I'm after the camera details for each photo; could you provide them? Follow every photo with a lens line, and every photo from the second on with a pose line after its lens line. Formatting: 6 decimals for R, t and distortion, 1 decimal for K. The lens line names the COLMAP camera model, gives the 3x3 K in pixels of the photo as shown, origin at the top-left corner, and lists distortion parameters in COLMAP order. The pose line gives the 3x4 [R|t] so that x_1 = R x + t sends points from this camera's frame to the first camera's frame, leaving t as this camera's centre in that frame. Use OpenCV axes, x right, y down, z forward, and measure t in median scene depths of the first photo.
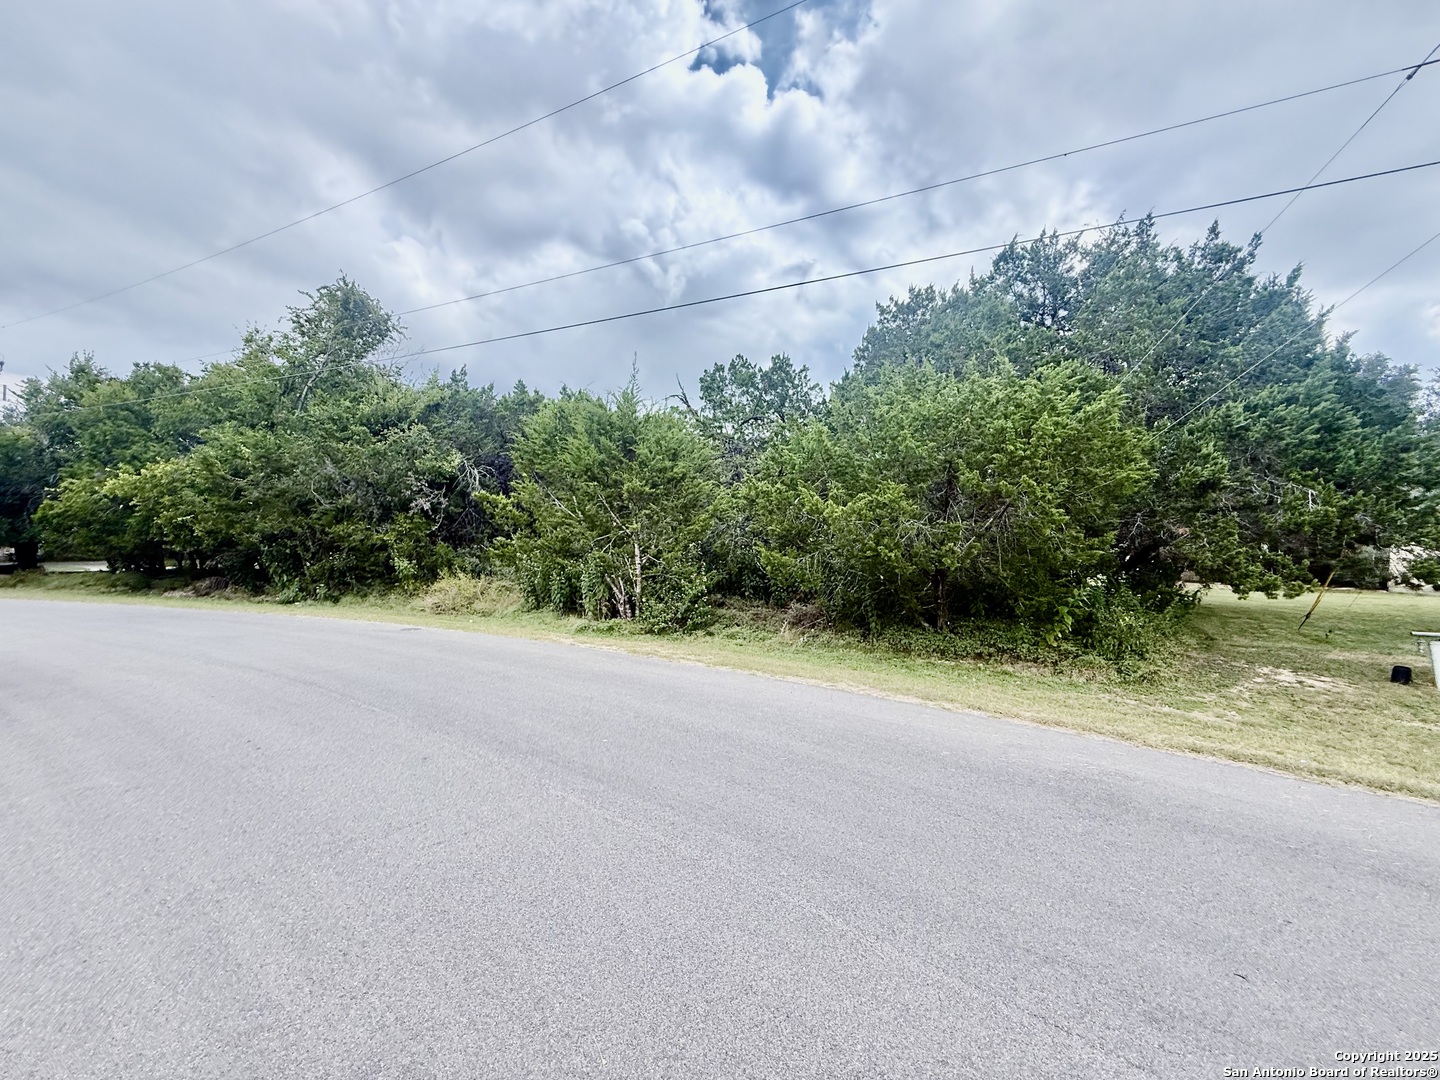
lens RADIAL K [[581.8, 0, 720.0], [0, 581.8, 540.0], [0, 0, 1]] dist [0.000116, 0.000105]
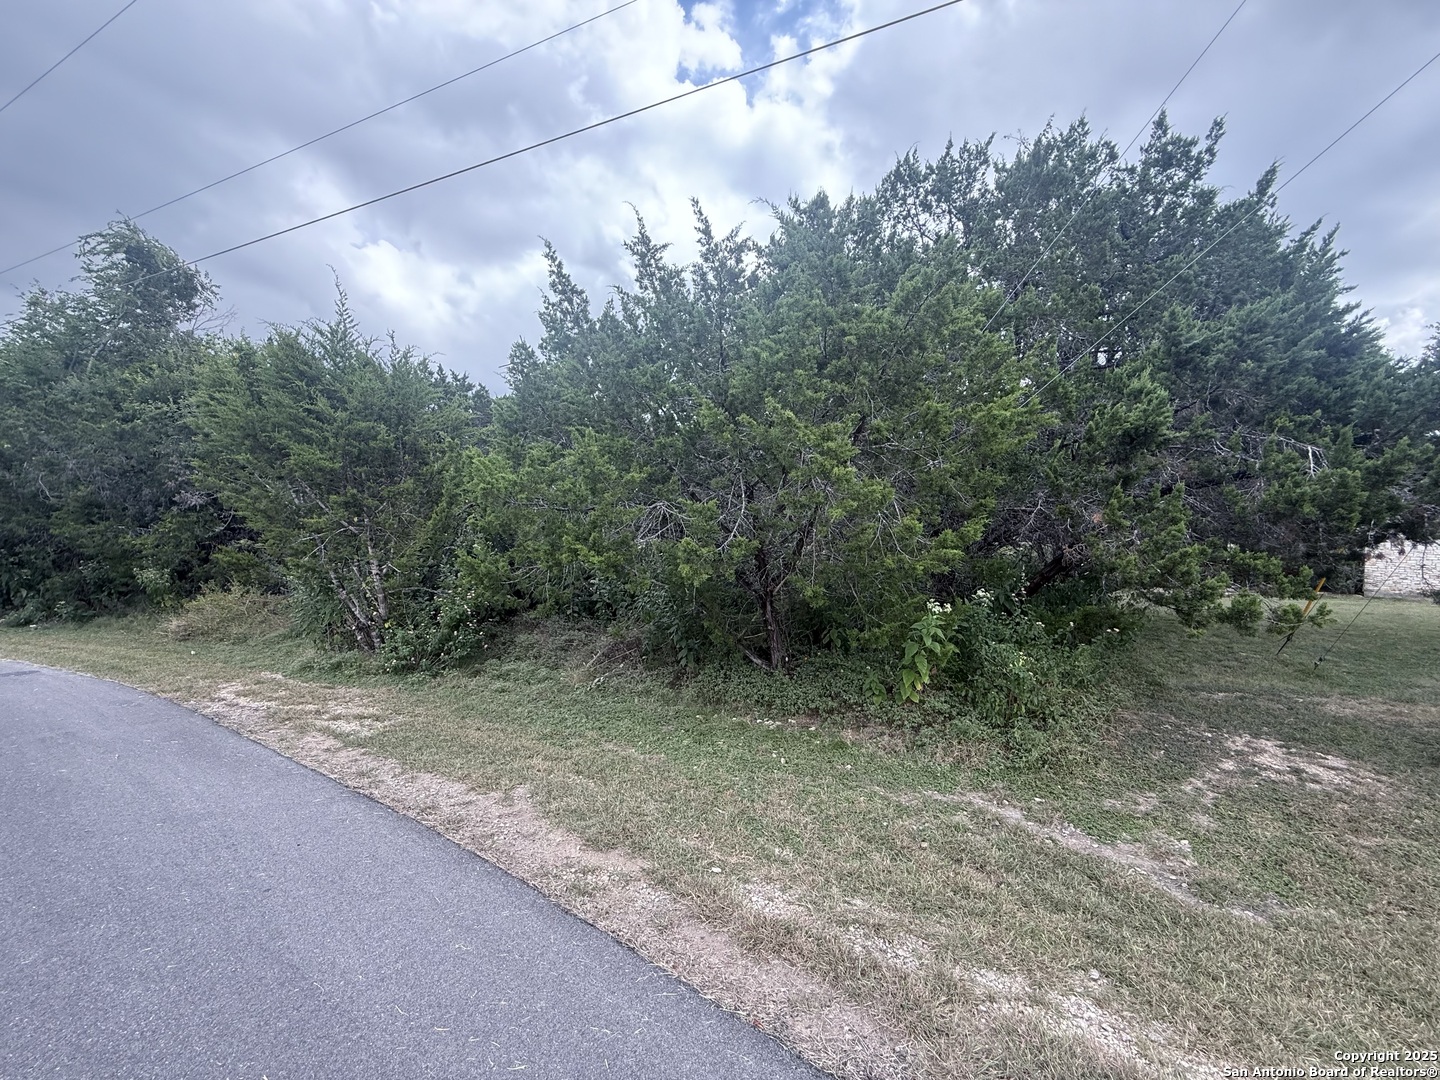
lens RADIAL K [[579.4, 0, 720.0], [0, 579.4, 540.0], [0, 0, 1]] dist [0.001322, -0.000205]
pose [[0.999562, -0.003528, 0.029379, 0.339493], [0.003871, 0.999925, -0.011629, 0.010965], [-0.029335, 0.011738, 0.999501, 0.365405]]
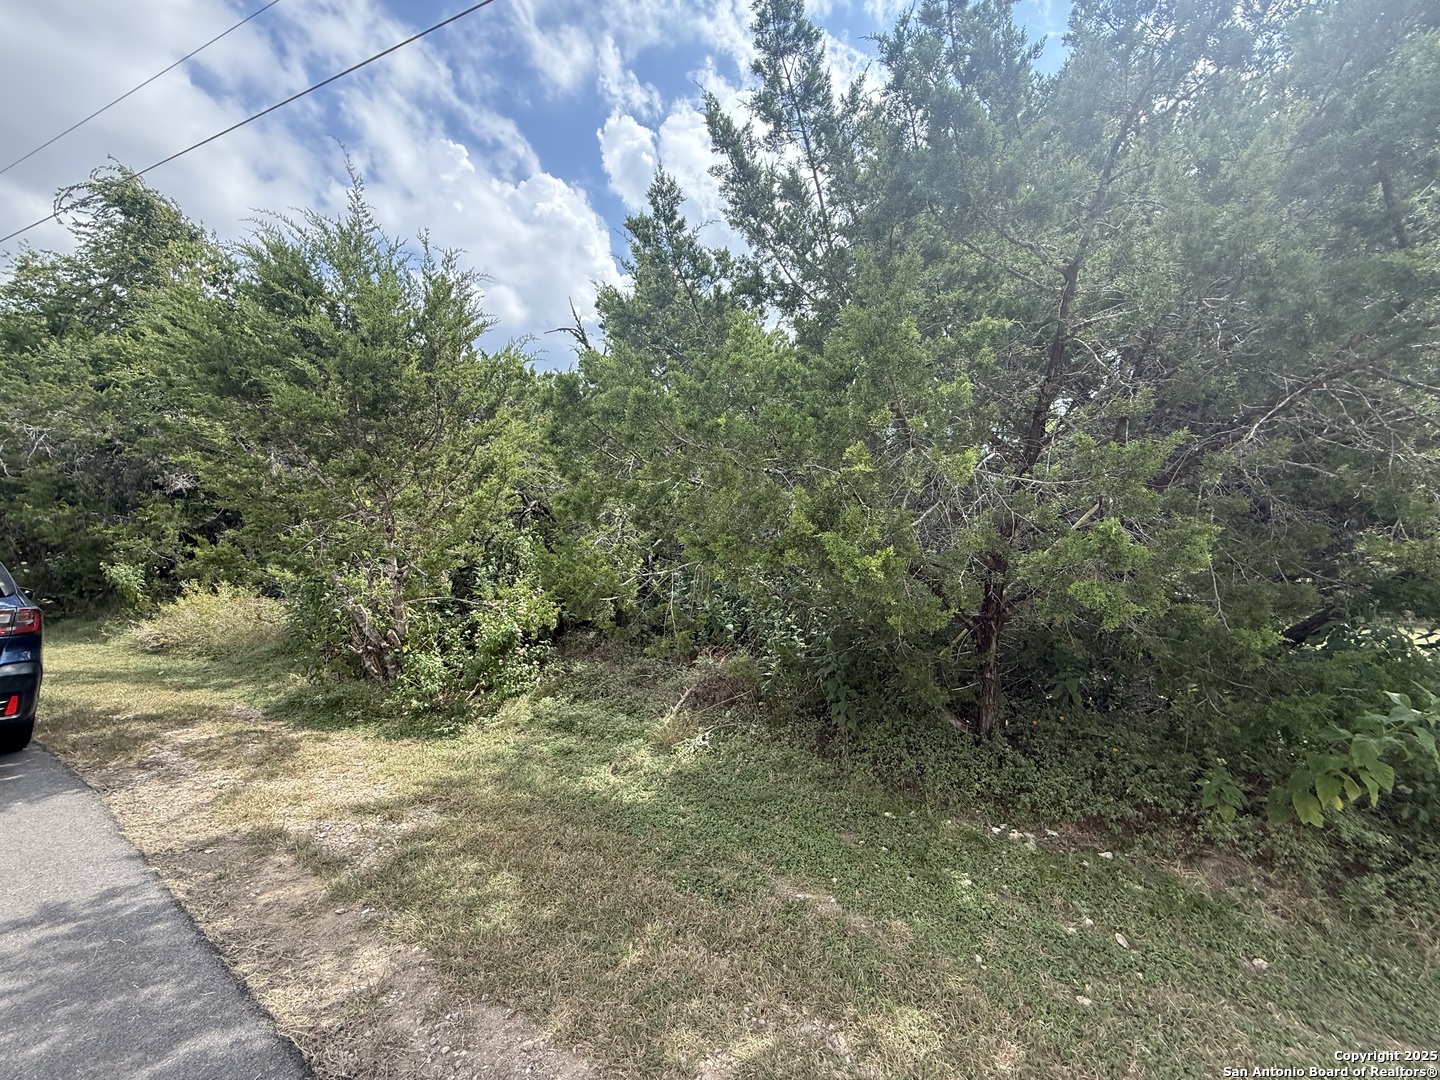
lens RADIAL K [[577.5, 0, 720.0], [0, 577.5, 540.0], [0, 0, 1]] dist [0.005020, 0.000211]
pose [[0.999752, 0.020179, 0.009433, 0.188289], [-0.019911, 0.999418, -0.027712, 0.019936], [-0.009986, 0.027517, 0.999571, 0.632865]]
